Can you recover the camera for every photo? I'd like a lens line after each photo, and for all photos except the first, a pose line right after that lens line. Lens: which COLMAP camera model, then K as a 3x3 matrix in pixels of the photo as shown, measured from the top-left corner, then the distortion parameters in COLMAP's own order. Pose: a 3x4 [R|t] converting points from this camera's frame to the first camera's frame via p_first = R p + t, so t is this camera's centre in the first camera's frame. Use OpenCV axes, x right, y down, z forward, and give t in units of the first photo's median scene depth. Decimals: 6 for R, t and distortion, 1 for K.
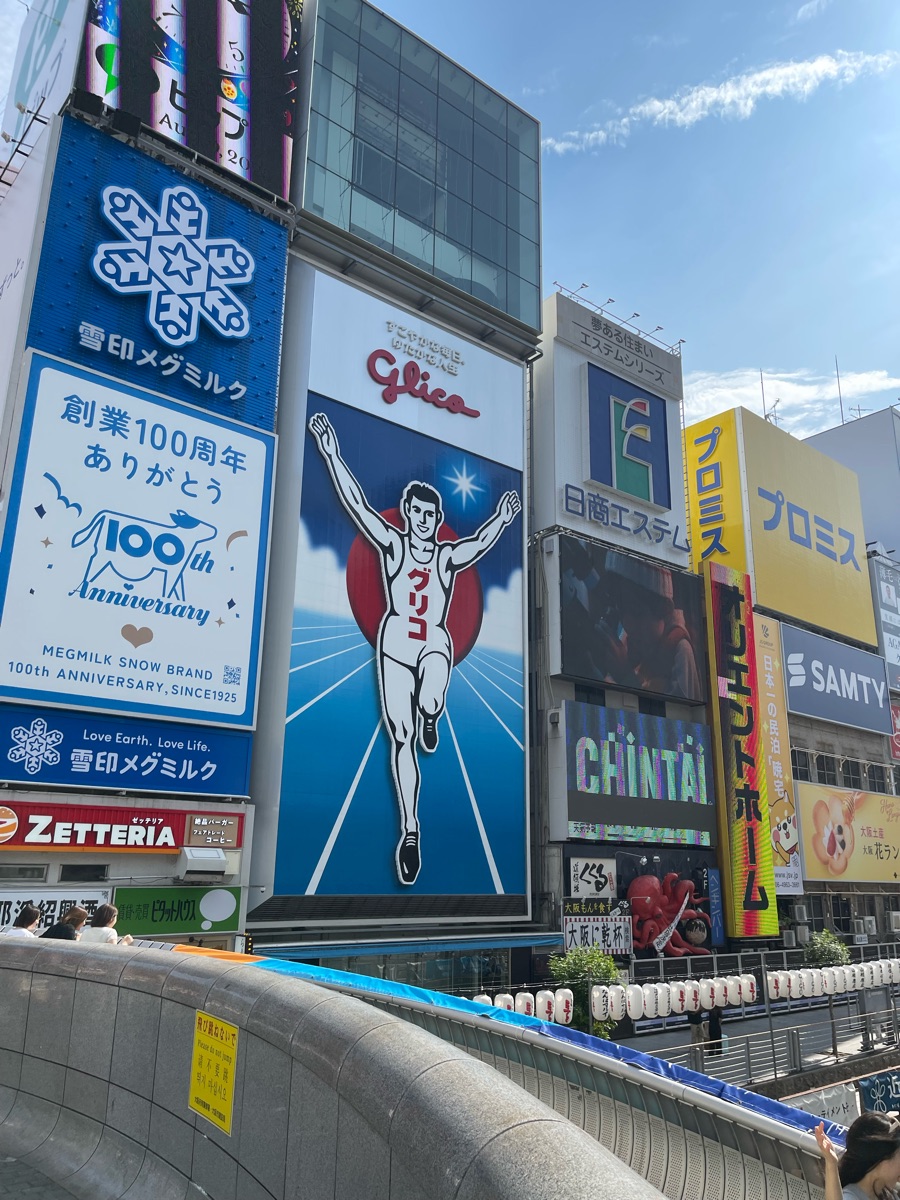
lens RADIAL K [[909.4, 0, 452.0], [0, 909.4, 599.2], [0, 0, 1]] dist [0.079791, -0.113192]
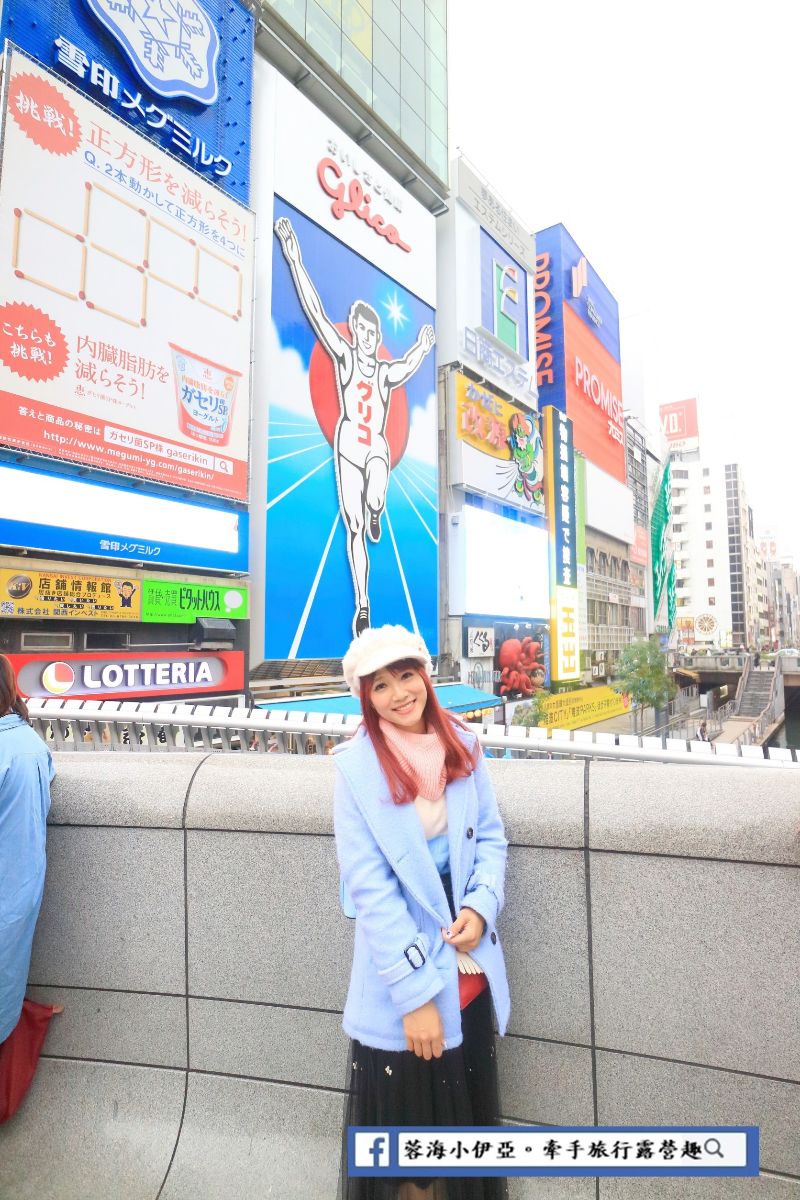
lens RADIAL K [[625.9, 0, 400.9], [0, 625.9, 590.1], [0, 0, 1]] dist [-0.039098, 0.011578]
pose [[0.974292, 0.001085, 0.225286, -0.160213], [-0.046849, 0.979104, 0.197891, 0.062471], [-0.220363, -0.203358, 0.953984, 0.195390]]
